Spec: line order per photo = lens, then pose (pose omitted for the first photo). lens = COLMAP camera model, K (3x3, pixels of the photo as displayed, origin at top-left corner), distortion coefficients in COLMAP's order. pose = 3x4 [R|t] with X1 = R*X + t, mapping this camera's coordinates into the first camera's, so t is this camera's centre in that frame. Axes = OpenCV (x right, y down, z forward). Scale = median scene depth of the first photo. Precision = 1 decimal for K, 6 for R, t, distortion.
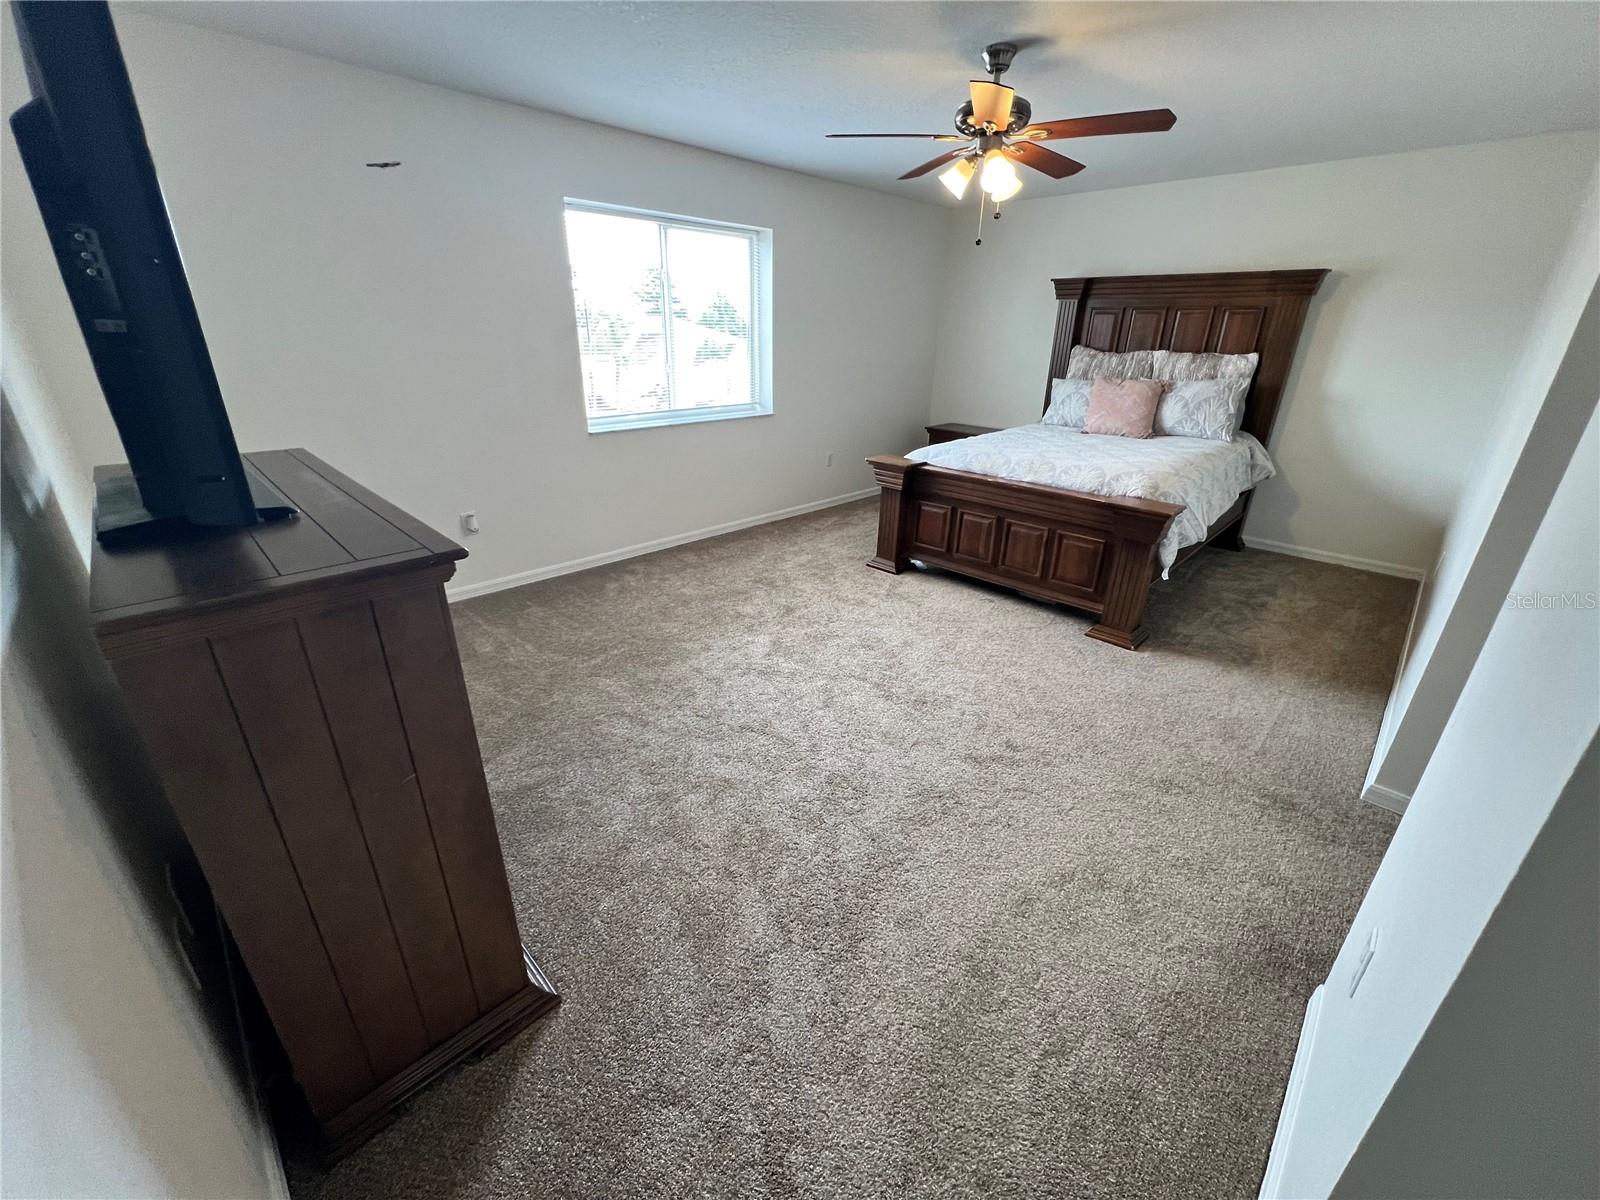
lens RADIAL K [[638.8, 0, 795.0], [0, 638.8, 595.2], [0, 0, 1]] dist [-0.001495, -0.000139]
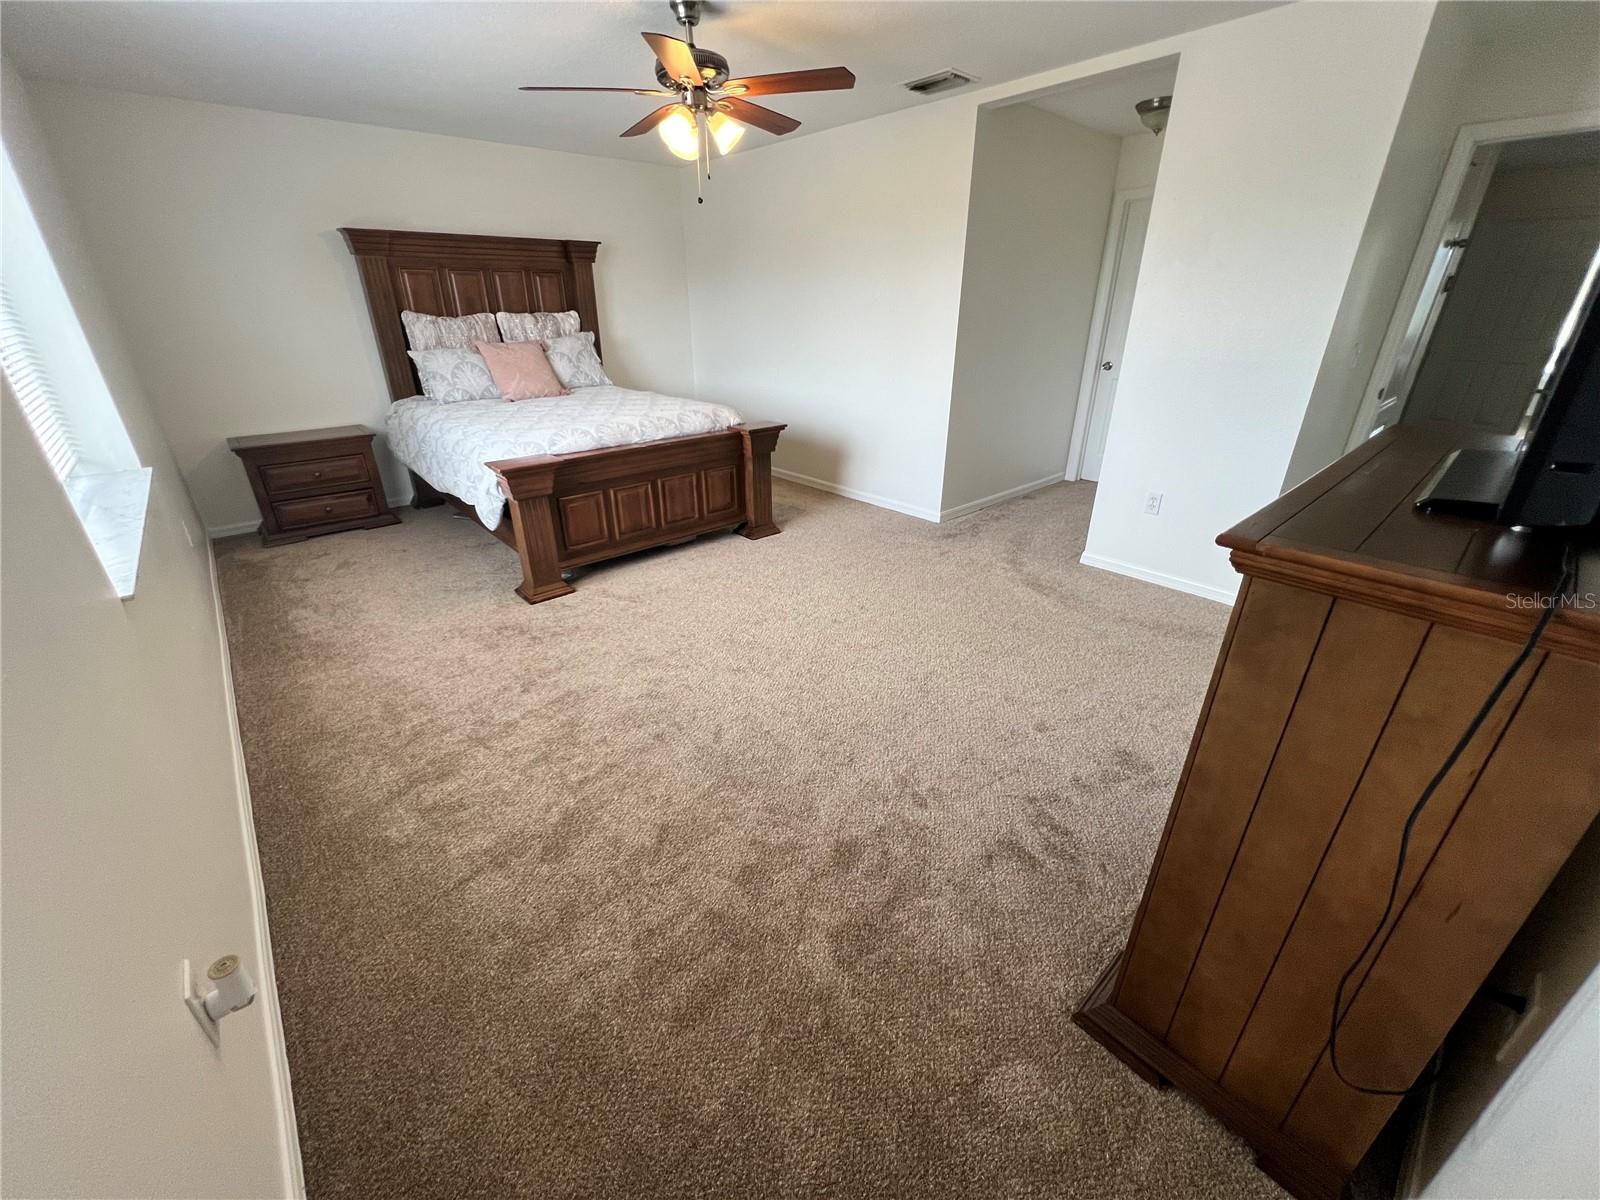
lens RADIAL K [[638.8, 0, 796.1], [0, 638.8, 596.9], [0, 0, 1]] dist [-0.001495, -0.000139]
pose [[0.051785, -0.429327, 0.901663, -0.629618], [0.385480, 0.841495, 0.378538, -0.250457], [-0.921262, 0.327971, 0.209073, 0.612813]]
